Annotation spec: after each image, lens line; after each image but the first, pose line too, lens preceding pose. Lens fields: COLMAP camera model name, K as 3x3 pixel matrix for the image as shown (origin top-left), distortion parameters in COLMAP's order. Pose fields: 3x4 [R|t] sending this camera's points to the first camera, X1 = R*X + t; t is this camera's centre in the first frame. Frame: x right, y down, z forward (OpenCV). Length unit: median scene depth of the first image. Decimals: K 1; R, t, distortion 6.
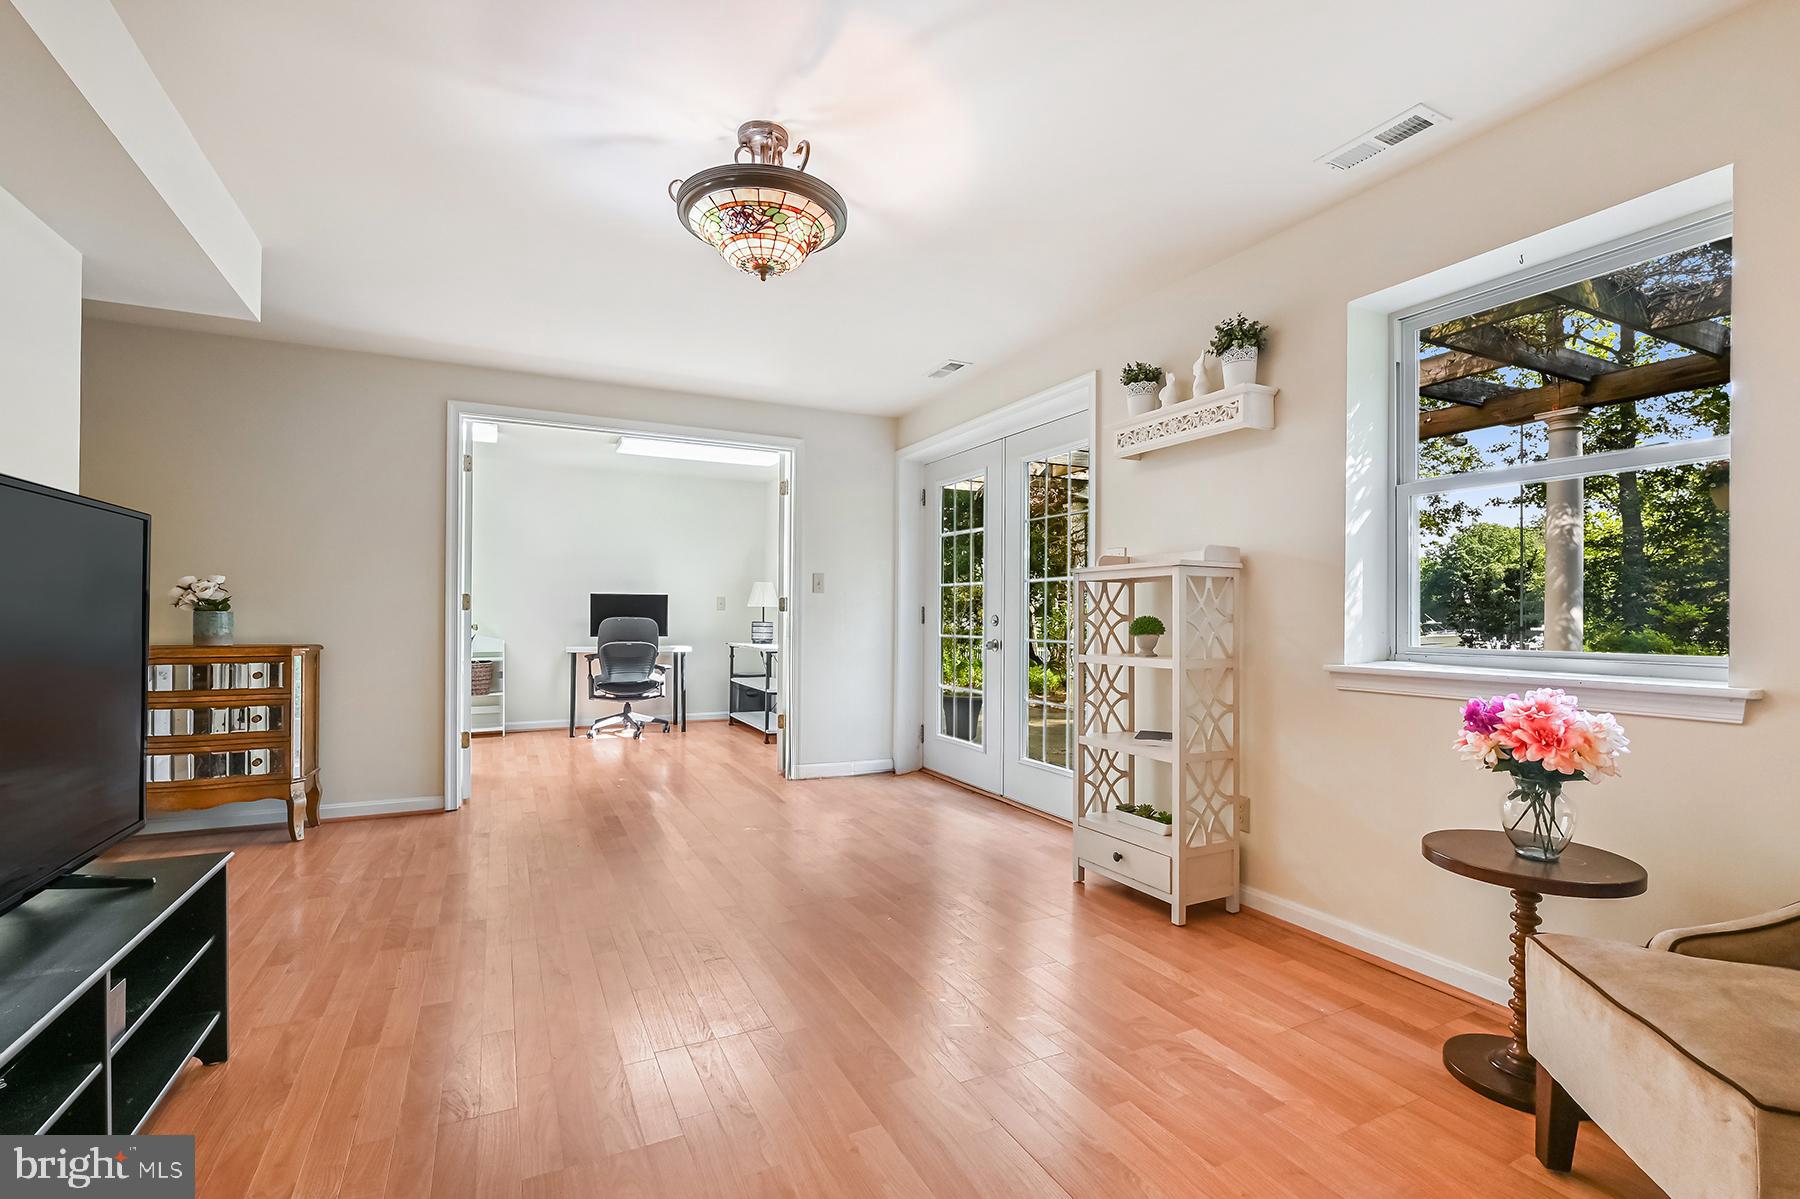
lens RADIAL K [[841.9, 0, 897.4], [0, 841.9, 608.6], [0, 0, 1]] dist [0.000411, 0.000314]
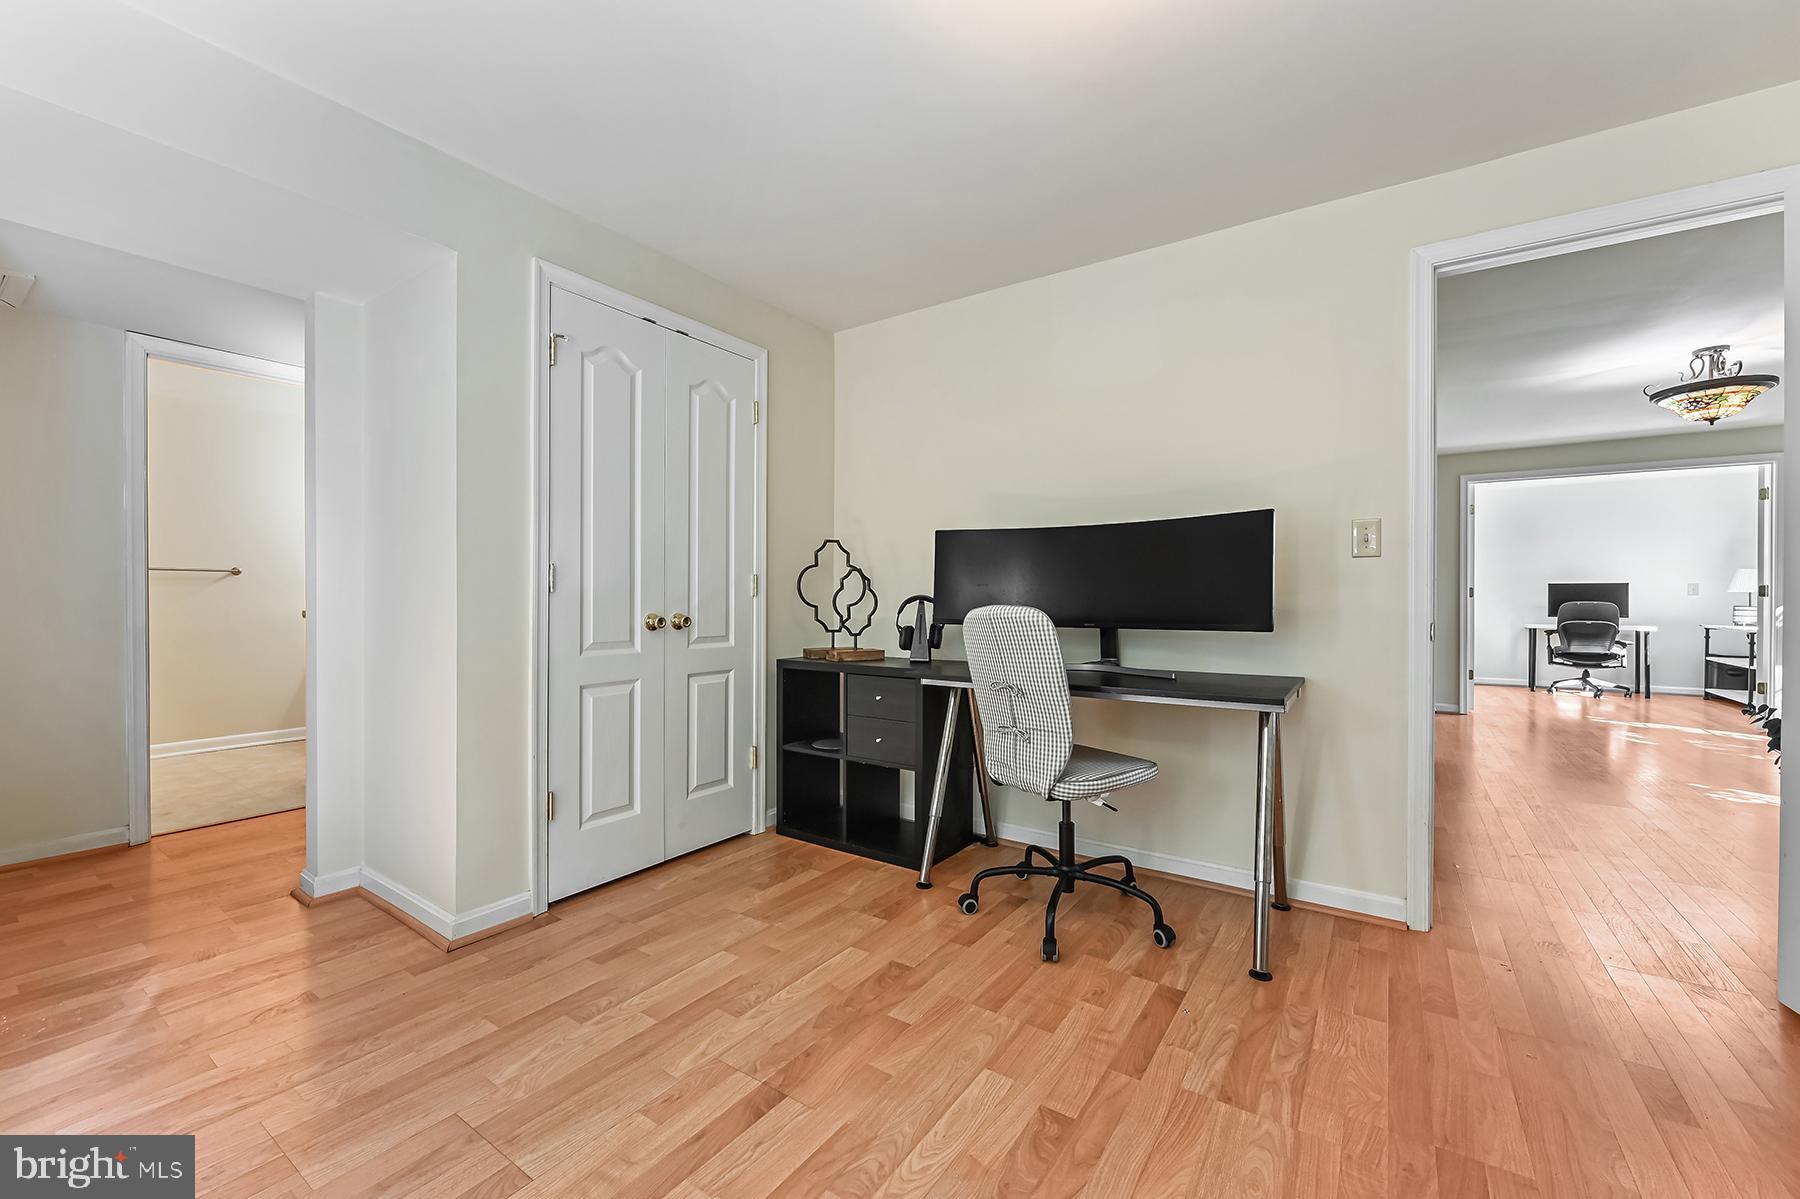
lens RADIAL K [[728.3, 0, 905.4], [0, 728.3, 598.0], [0, 0, 1]] dist [-0.006485, -0.000160]
pose [[0.505275, -0.003095, -0.862953, 0.097605], [0.008679, 0.999961, 0.001496, -0.005619], [0.862915, -0.008245, 0.505283, -0.418201]]
